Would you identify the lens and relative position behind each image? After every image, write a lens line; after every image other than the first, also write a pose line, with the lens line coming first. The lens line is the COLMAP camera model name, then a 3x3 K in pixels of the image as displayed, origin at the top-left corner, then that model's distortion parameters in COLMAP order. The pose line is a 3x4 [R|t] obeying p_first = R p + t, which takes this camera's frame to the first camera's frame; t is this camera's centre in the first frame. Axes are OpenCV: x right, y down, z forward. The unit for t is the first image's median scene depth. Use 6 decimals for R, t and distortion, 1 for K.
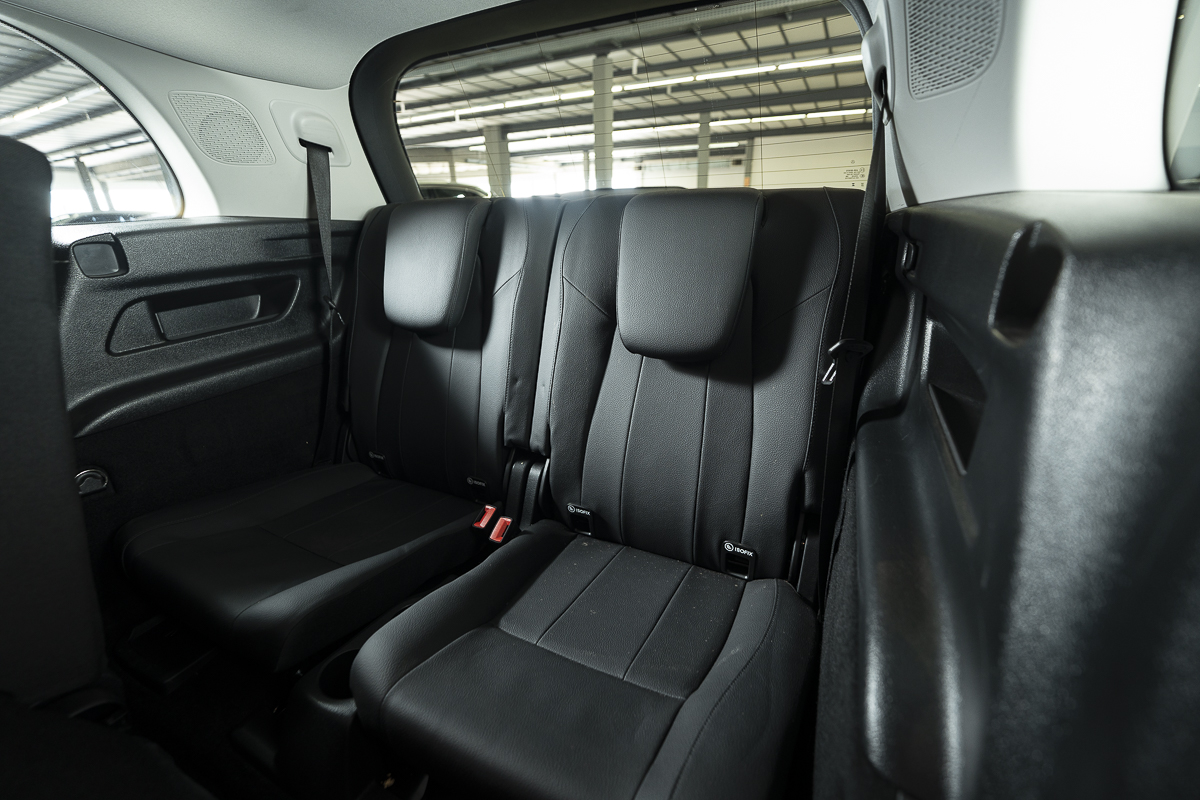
lens RADIAL K [[487.3, 0, 598.8], [0, 487.3, 407.0], [0, 0, 1]] dist [-0.010026, 0.000089]
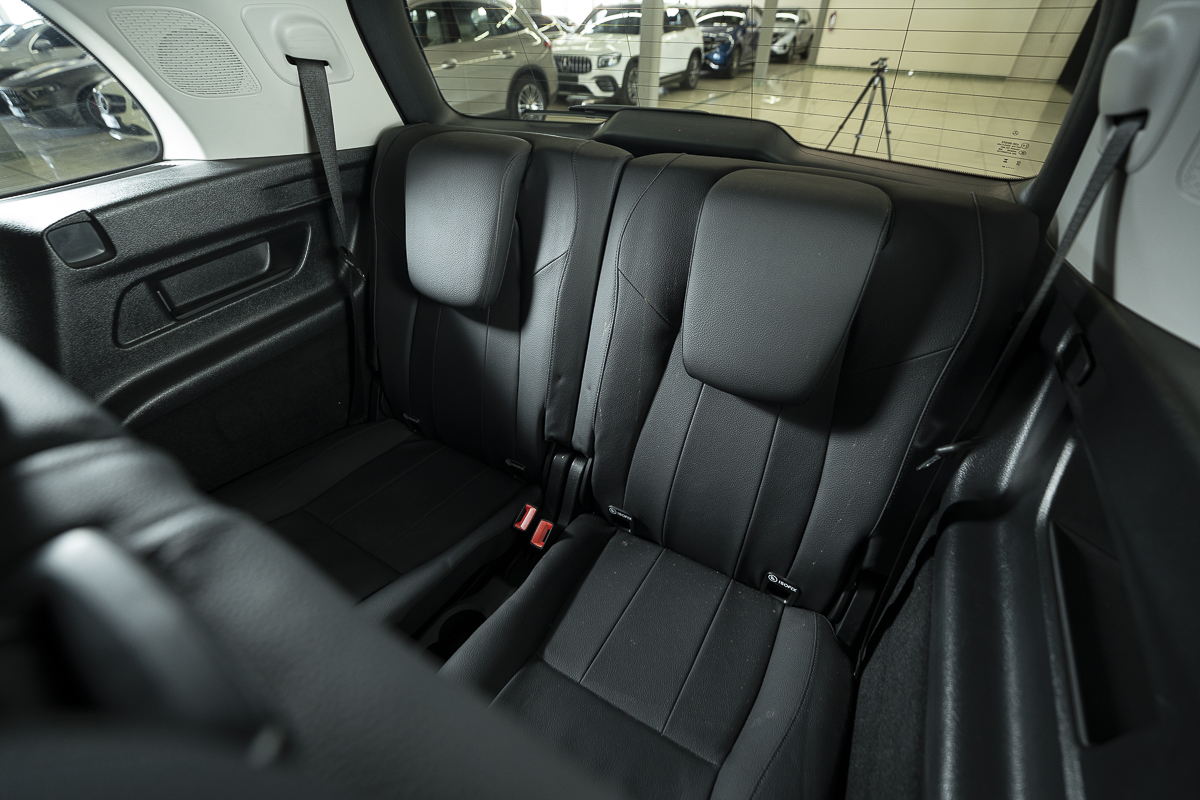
lens RADIAL K [[487.3, 0, 600.2], [0, 487.3, 398.8], [0, 0, 1]] dist [-0.010026, 0.000089]
pose [[0.997451, 0.060603, -0.037679, -0.060150], [-0.046400, 0.951933, 0.302771, -0.308274], [0.054217, -0.300250, 0.952318, 0.137108]]
